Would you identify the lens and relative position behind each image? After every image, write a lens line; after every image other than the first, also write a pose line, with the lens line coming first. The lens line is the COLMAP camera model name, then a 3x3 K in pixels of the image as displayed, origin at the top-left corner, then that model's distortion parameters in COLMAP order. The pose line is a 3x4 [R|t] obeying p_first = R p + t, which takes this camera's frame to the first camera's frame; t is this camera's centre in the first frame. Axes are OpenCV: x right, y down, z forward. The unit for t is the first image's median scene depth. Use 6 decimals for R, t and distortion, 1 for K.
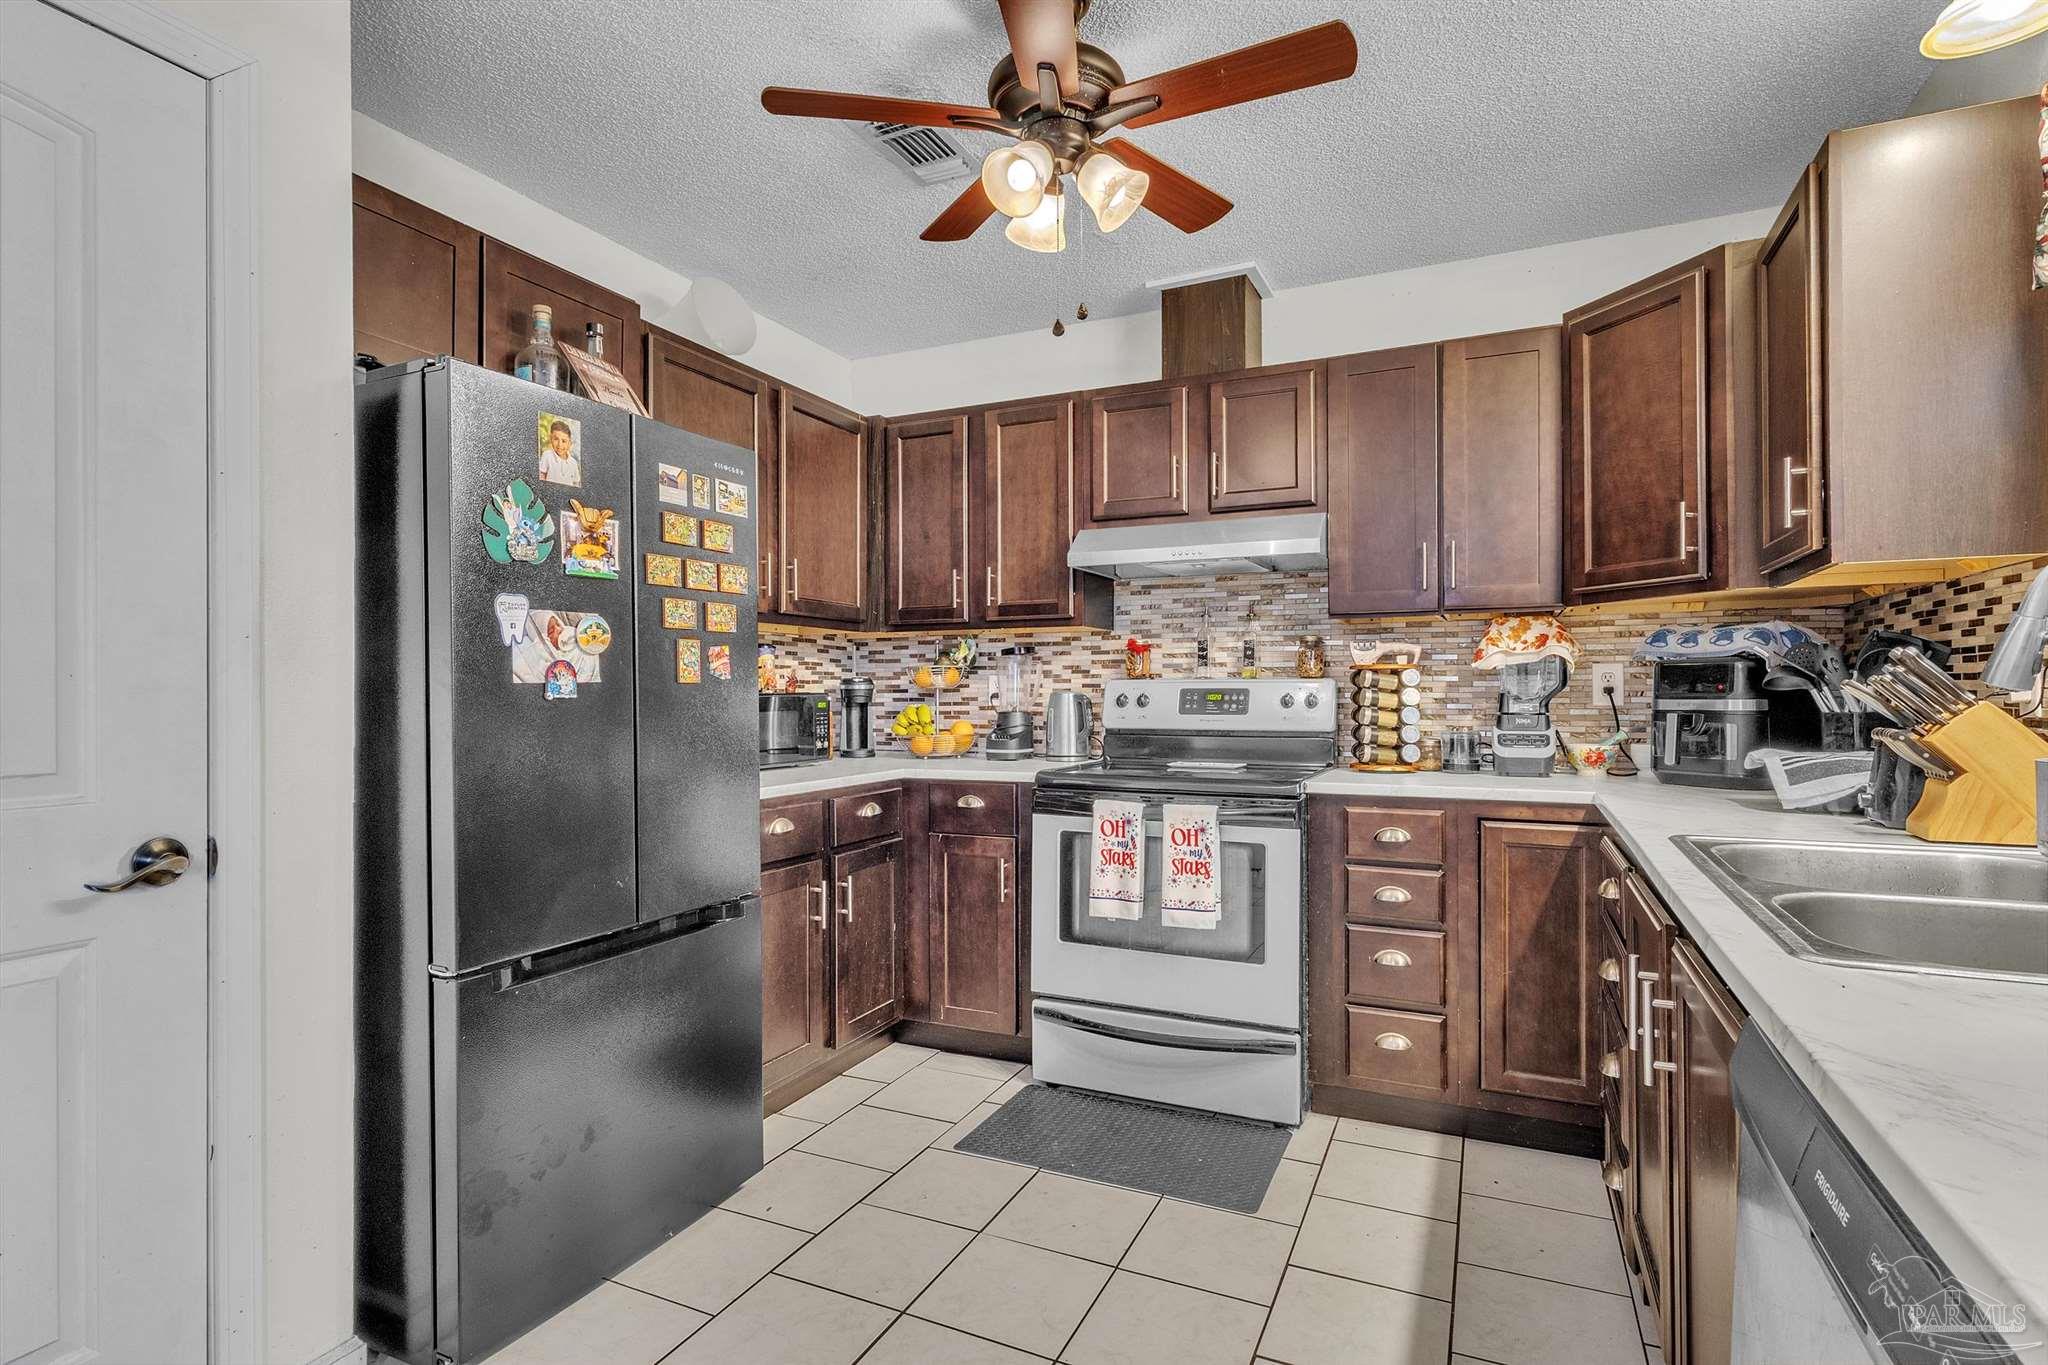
lens RADIAL K [[1021.3, 0, 1019.7], [0, 1021.3, 691.6], [0, 0, 1]] dist [0.000056, 0.001224]
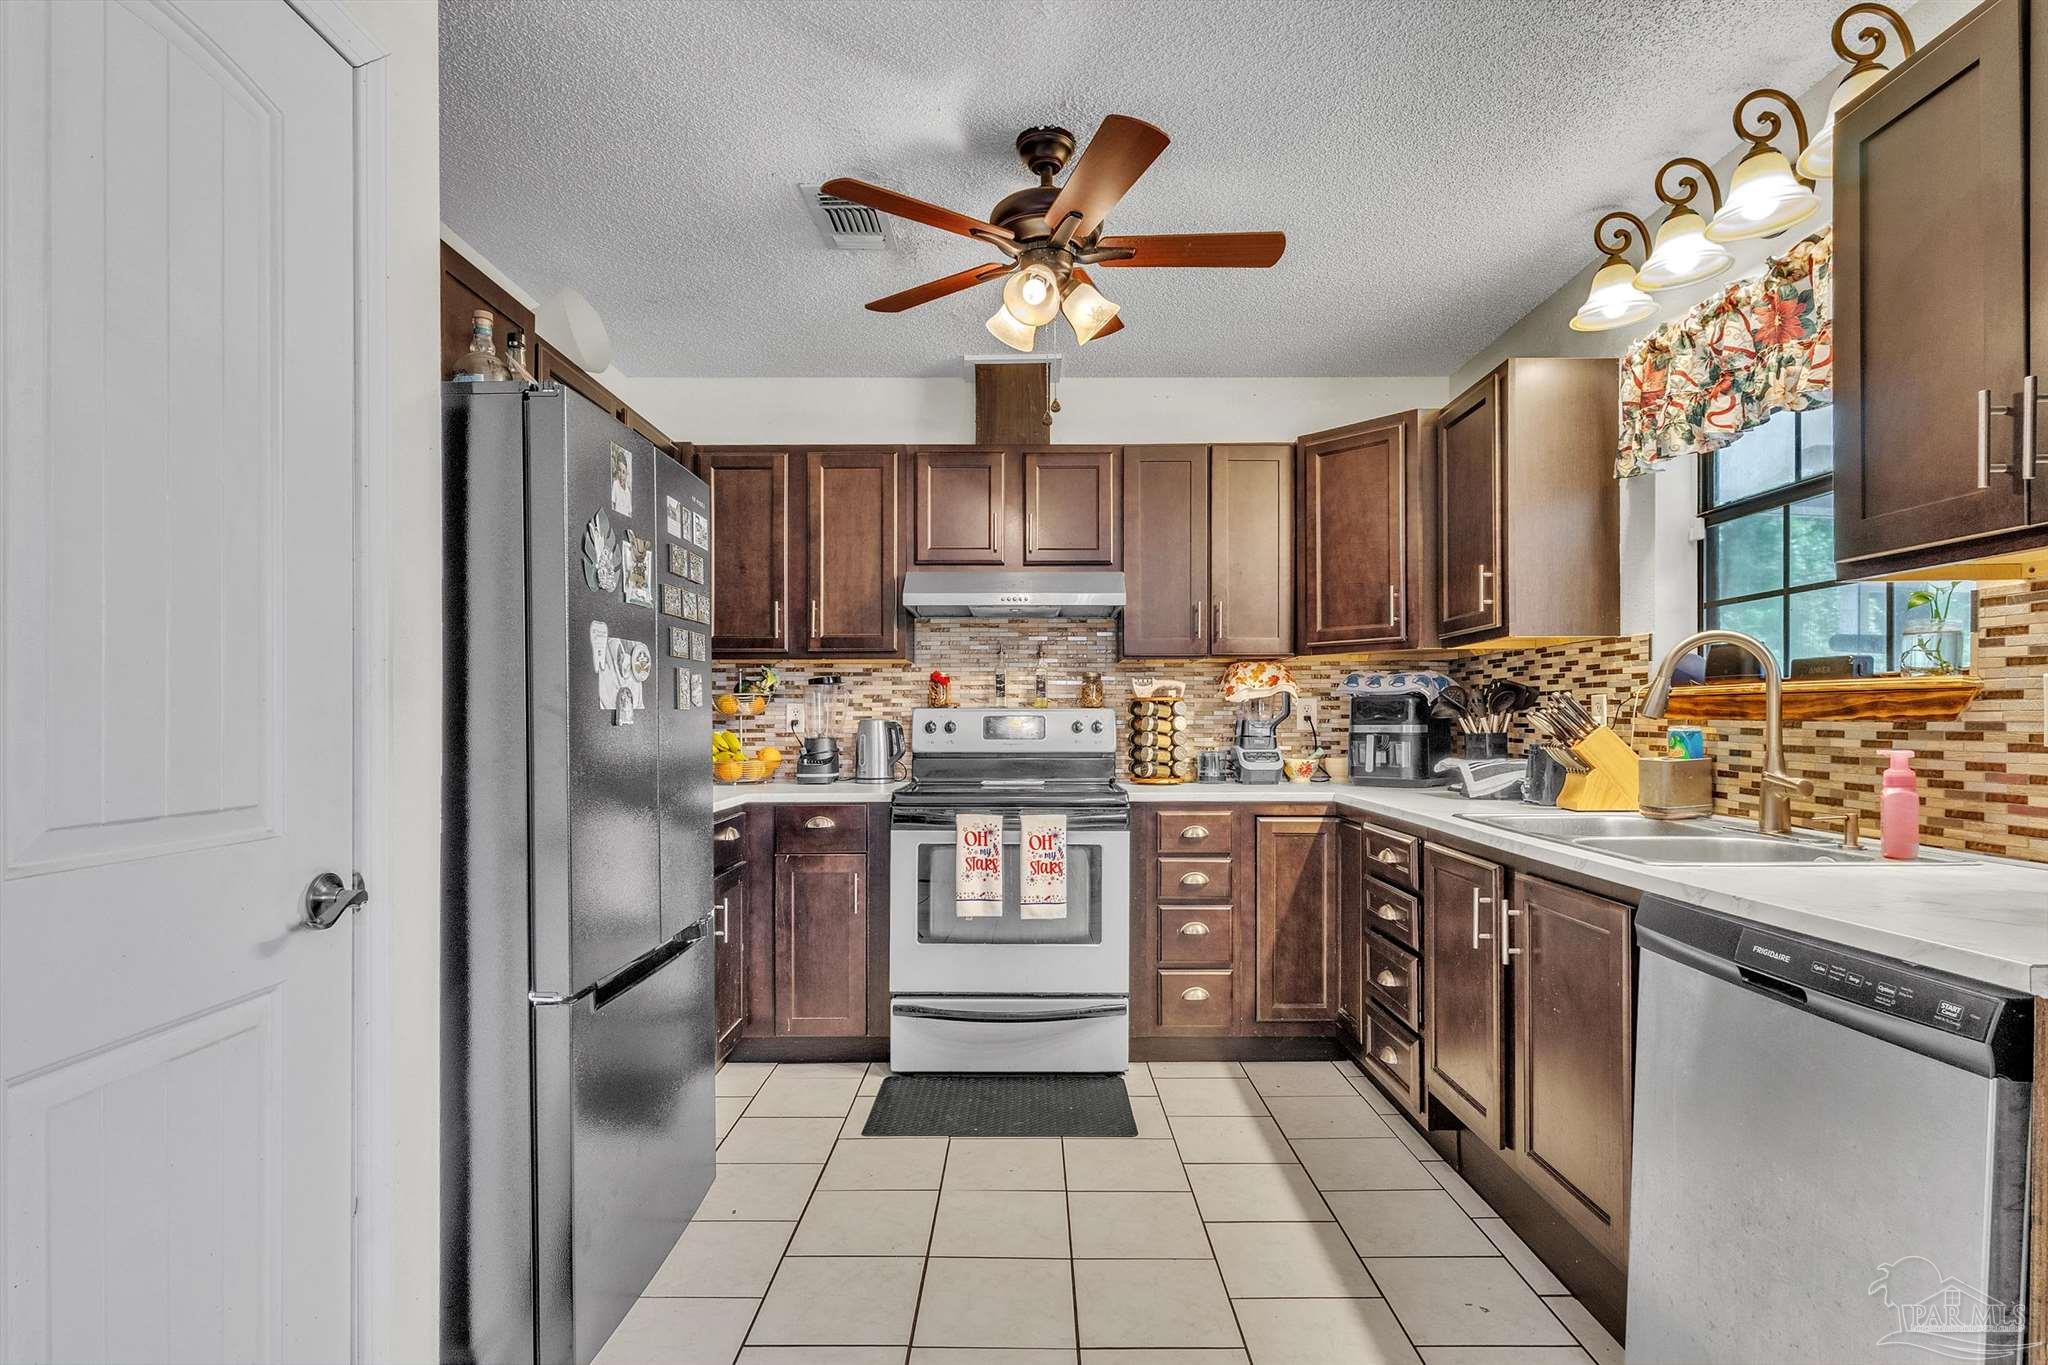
lens RADIAL K [[1028.3, 0, 1025.8], [0, 1028.3, 724.8], [0, 0, 1]] dist [-0.002067, 0.009334]
pose [[0.906130, -0.001299, 0.422996, -0.343081], [-0.000889, 0.999987, 0.004974, 0.000724], [-0.422998, -0.004883, 0.906118, -0.065844]]
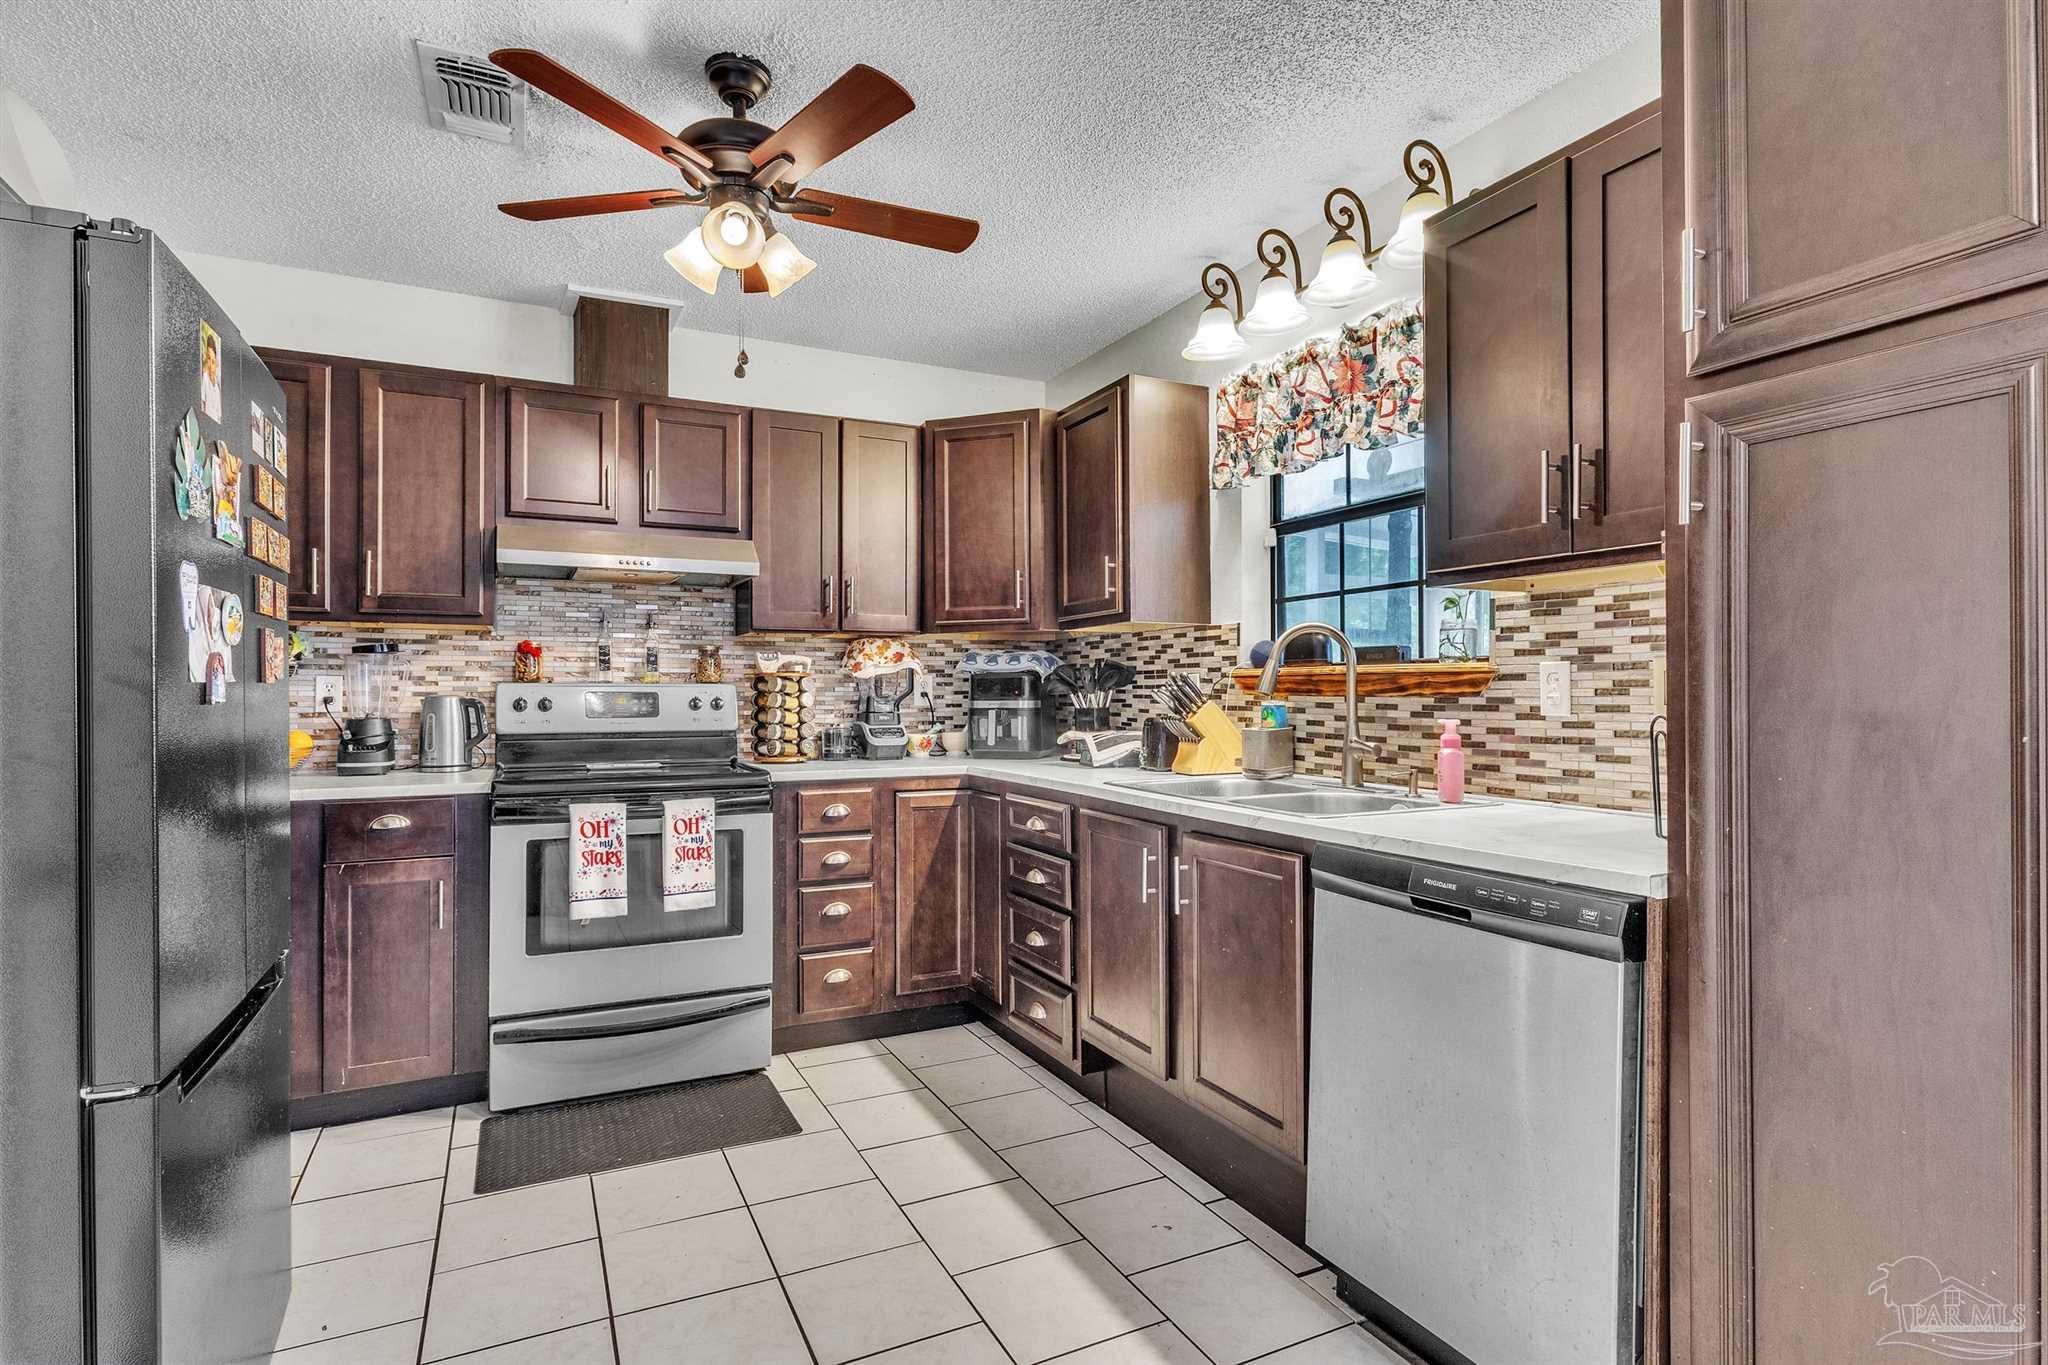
lens RADIAL K [[1021.3, 0, 1019.7], [0, 1021.3, 691.6], [0, 0, 1]] dist [0.000056, 0.001224]
pose [[0.623921, 0.003453, 0.781480, -0.440427], [-0.000234, 0.999991, -0.004231, 0.000549], [-0.781487, 0.002457, 0.623916, 0.043312]]
